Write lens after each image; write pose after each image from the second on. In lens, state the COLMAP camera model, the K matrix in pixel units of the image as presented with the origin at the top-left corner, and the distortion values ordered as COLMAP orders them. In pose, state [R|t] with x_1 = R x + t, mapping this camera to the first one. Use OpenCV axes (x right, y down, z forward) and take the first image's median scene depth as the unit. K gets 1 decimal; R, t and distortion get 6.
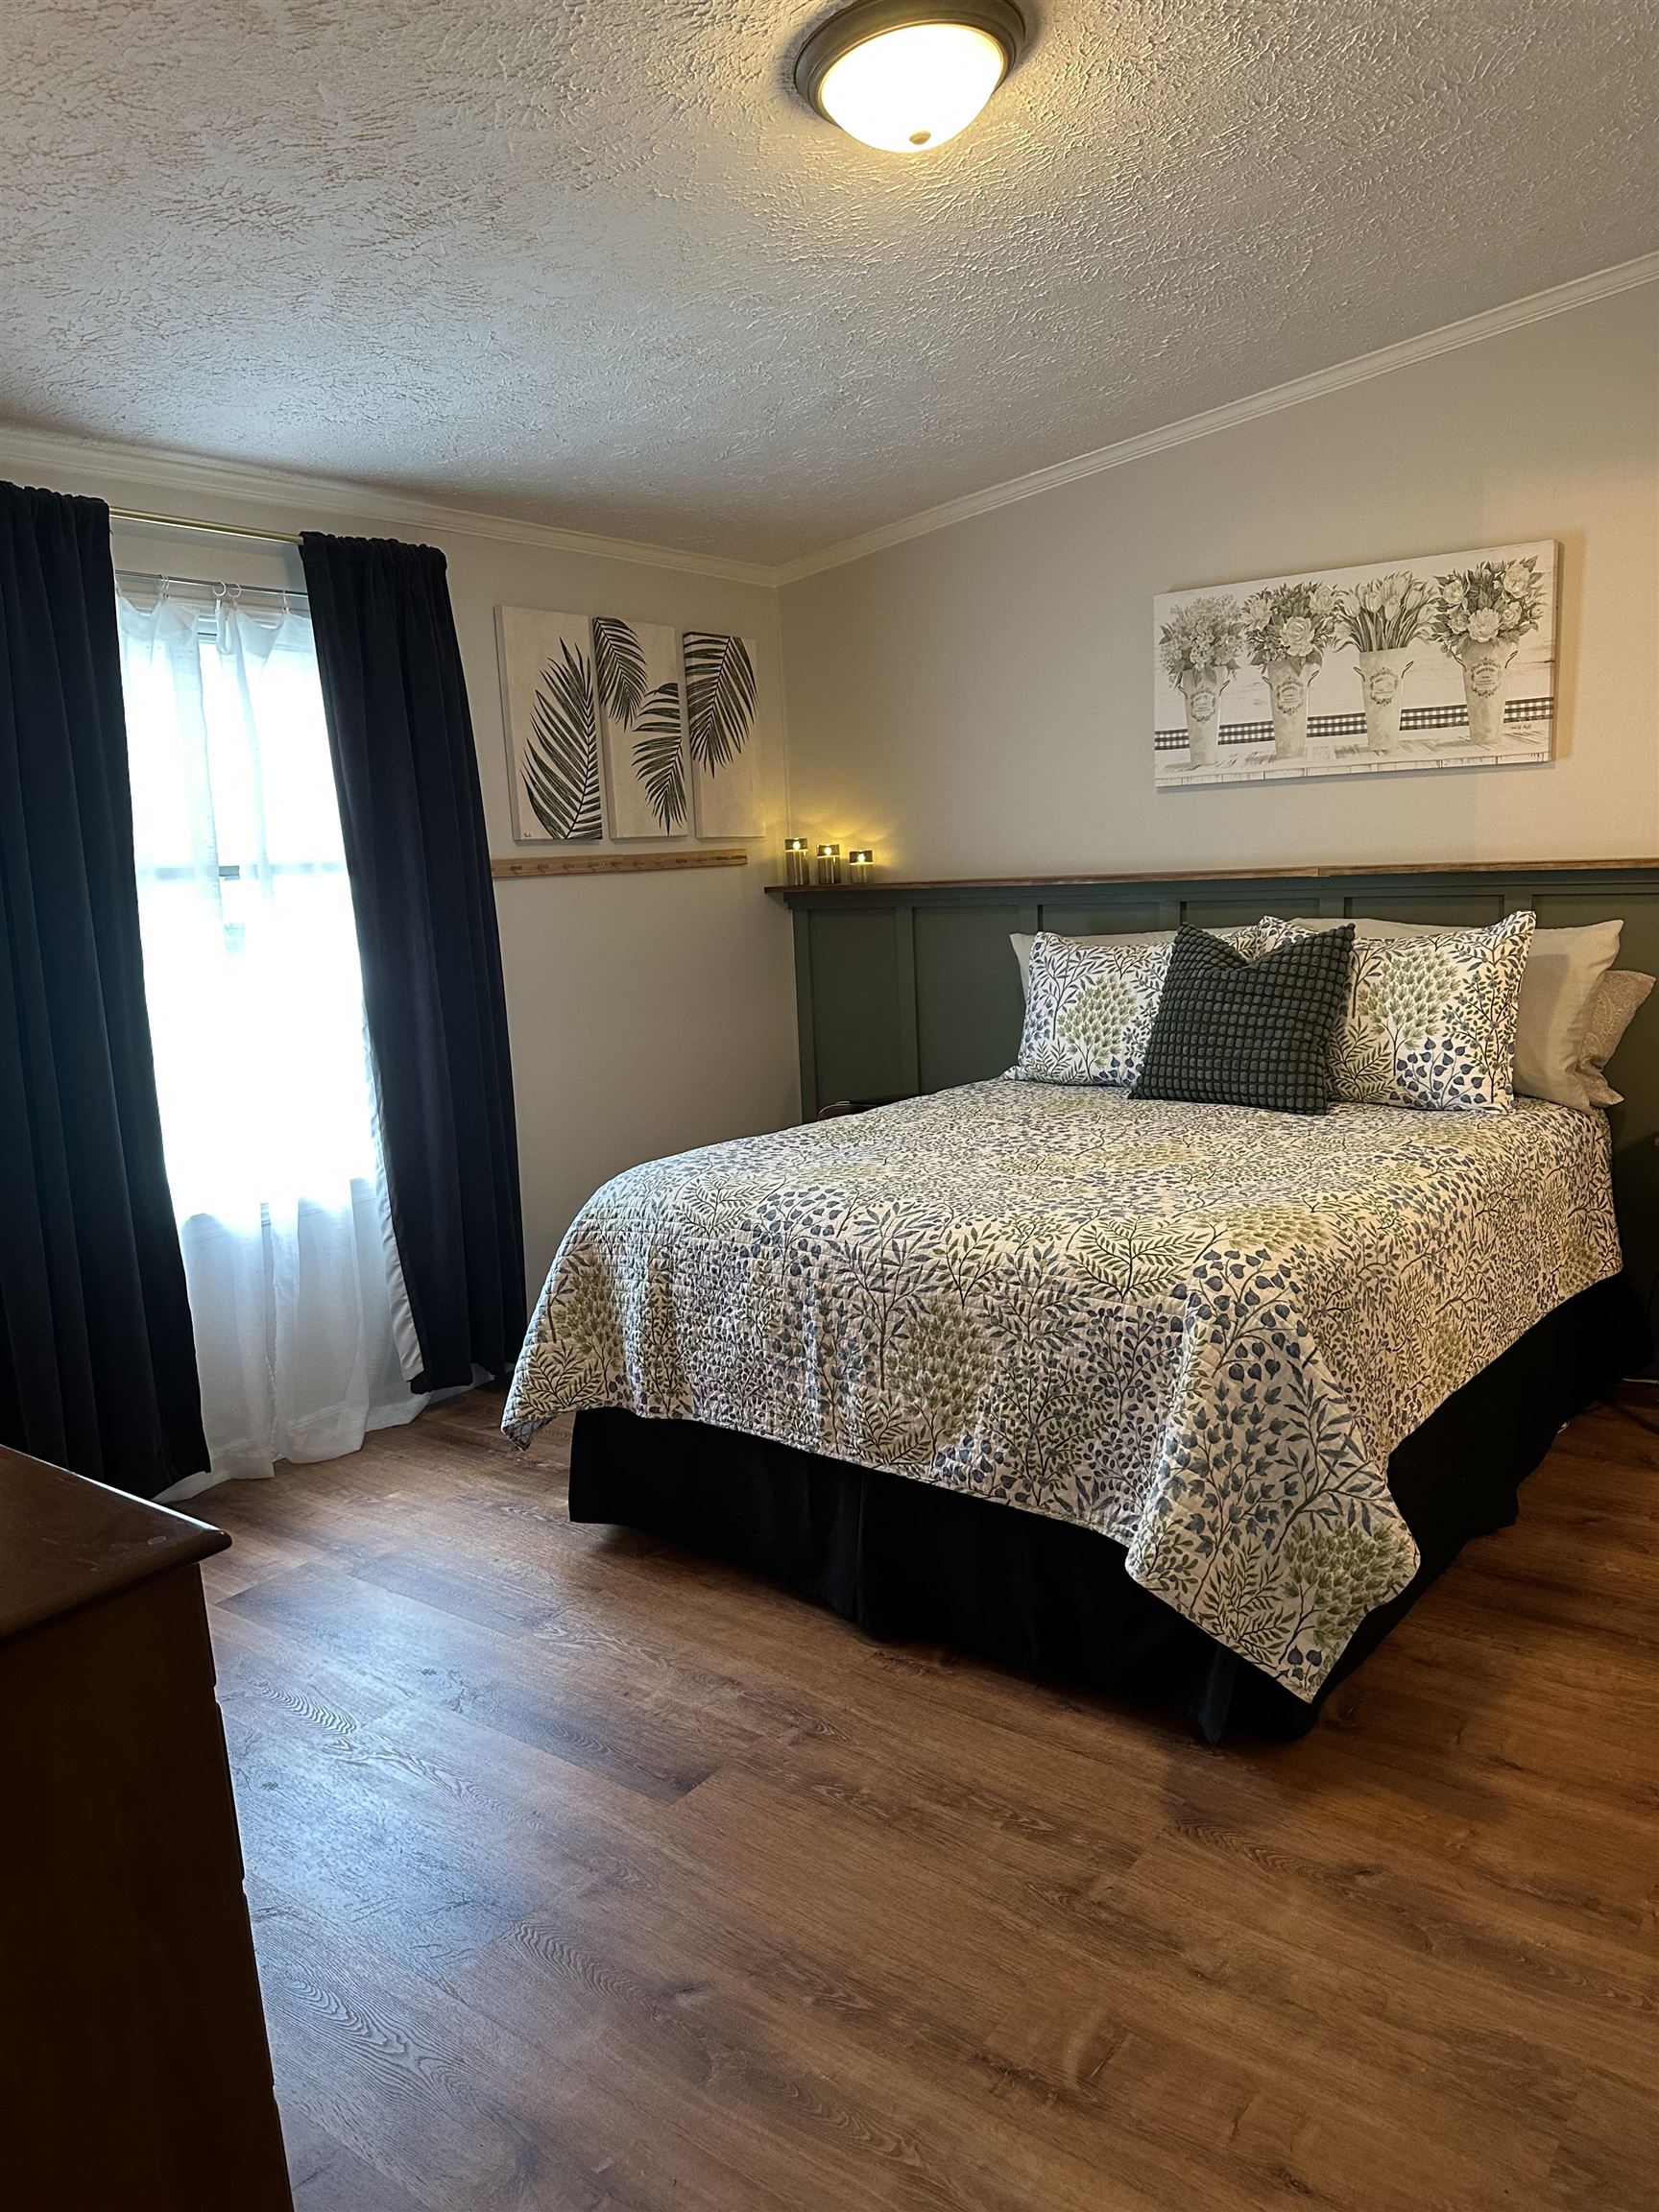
lens RADIAL K [[1552.8, 0, 814.9], [0, 1552.8, 1113.1], [0, 0, 1]] dist [0.058117, -0.089315]
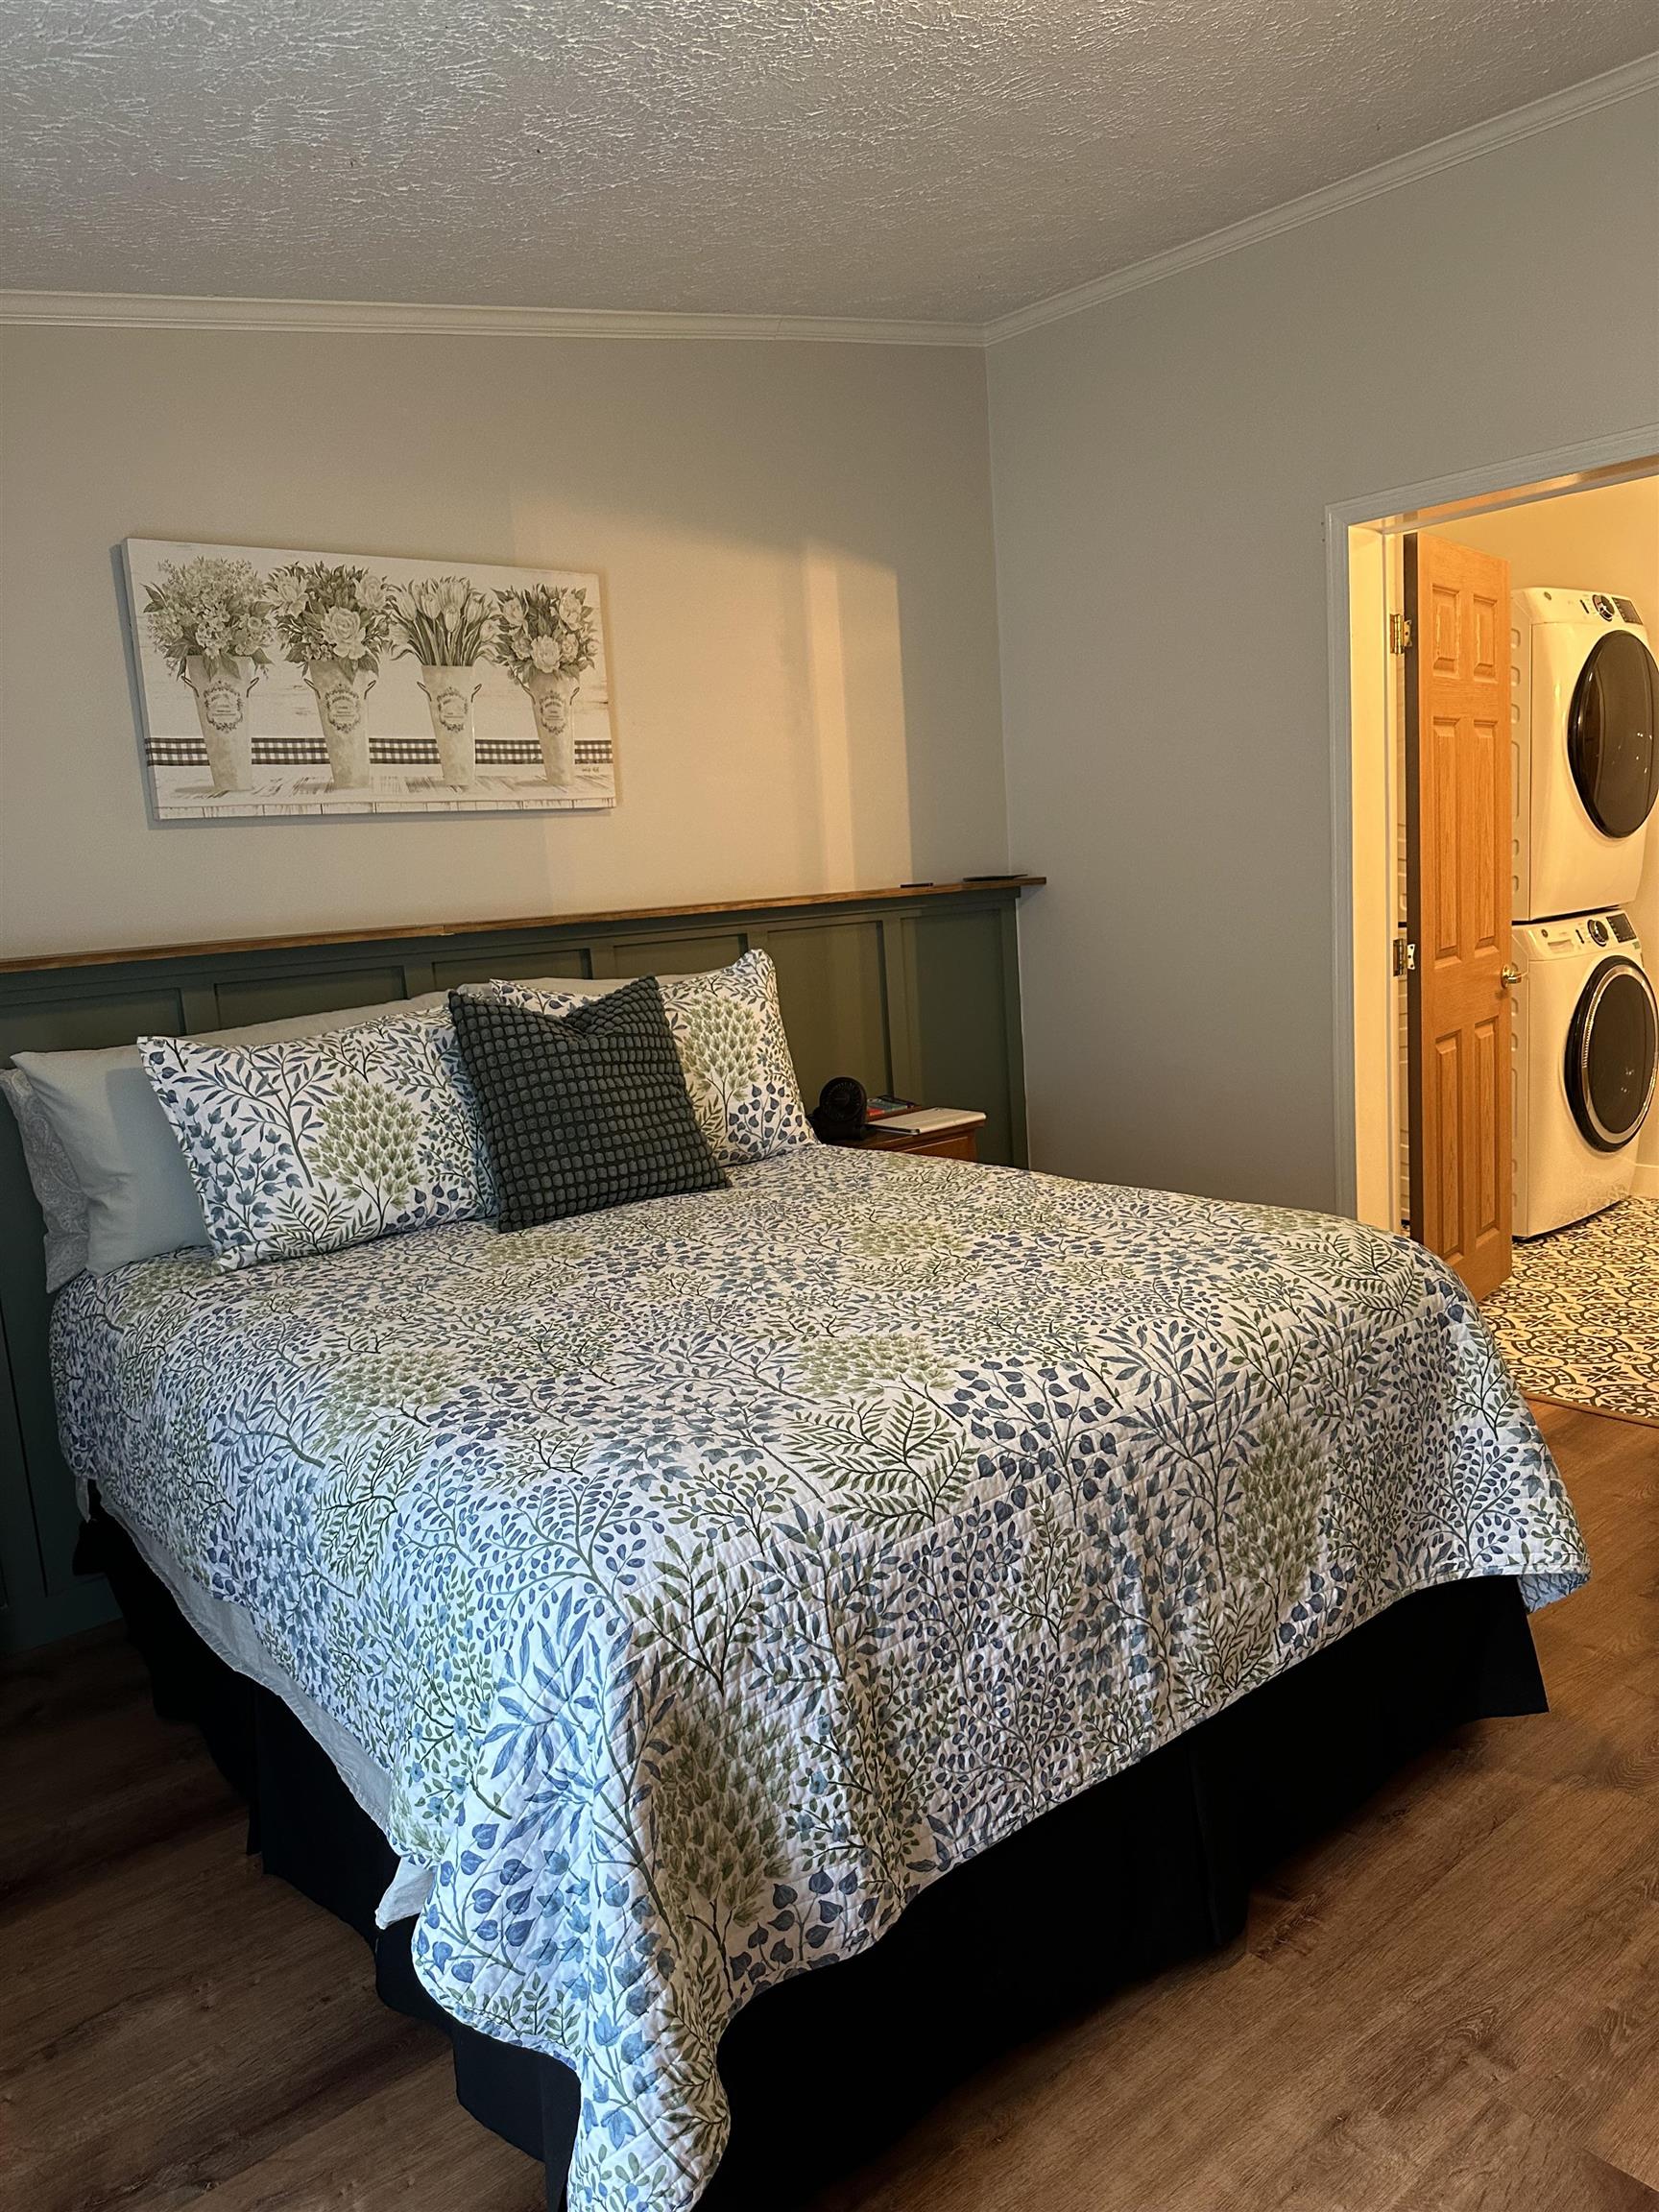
lens RADIAL K [[1552.8, 0, 830.5], [0, 1552.8, 1110.7], [0, 0, 1]] dist [0.058117, -0.089315]
pose [[0.211811, -0.123879, 0.969428, -0.496253], [0.220912, 0.972329, 0.075983, -0.092907], [-0.952016, 0.198064, 0.233316, 0.743654]]
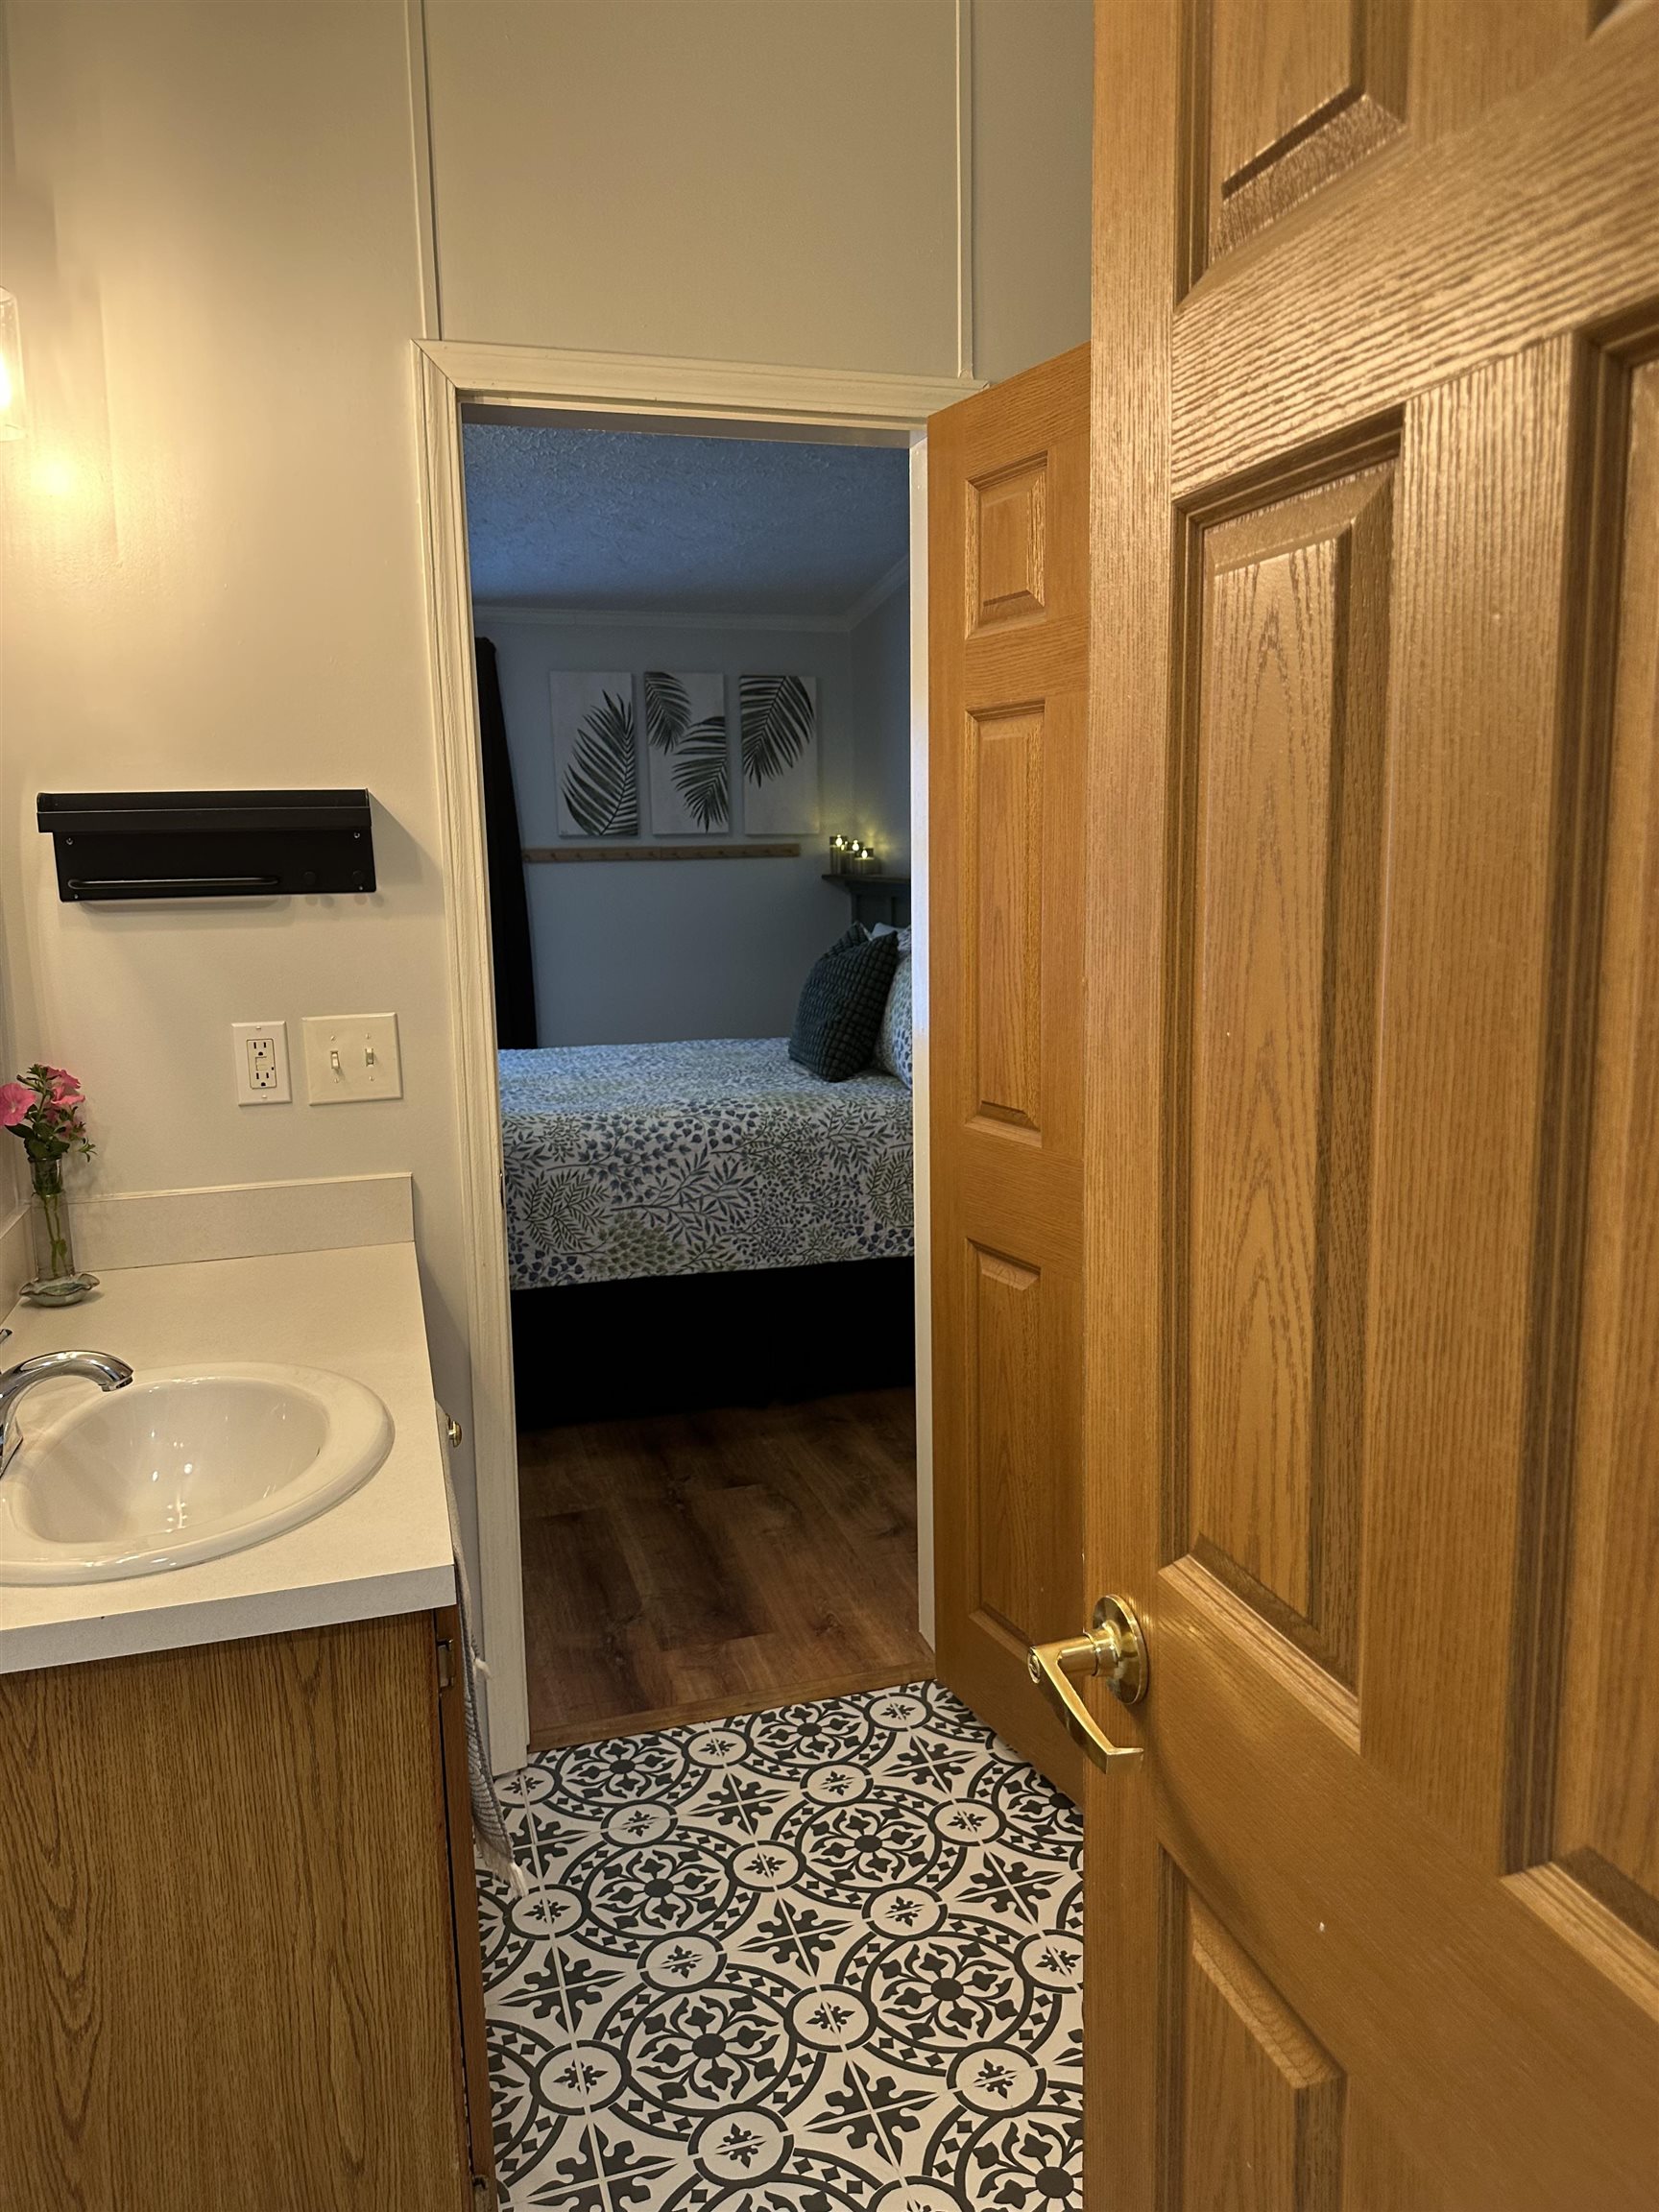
lens RADIAL K [[1552.8, 0, 822.4], [0, 1552.8, 1090.2], [0, 0, 1]] dist [0.058117, -0.089315]
pose [[0.821752, 0.122042, -0.556623, 0.968110], [-0.113533, 0.992278, 0.049950, -0.052162], [0.558420, 0.022148, 0.829262, -0.033900]]
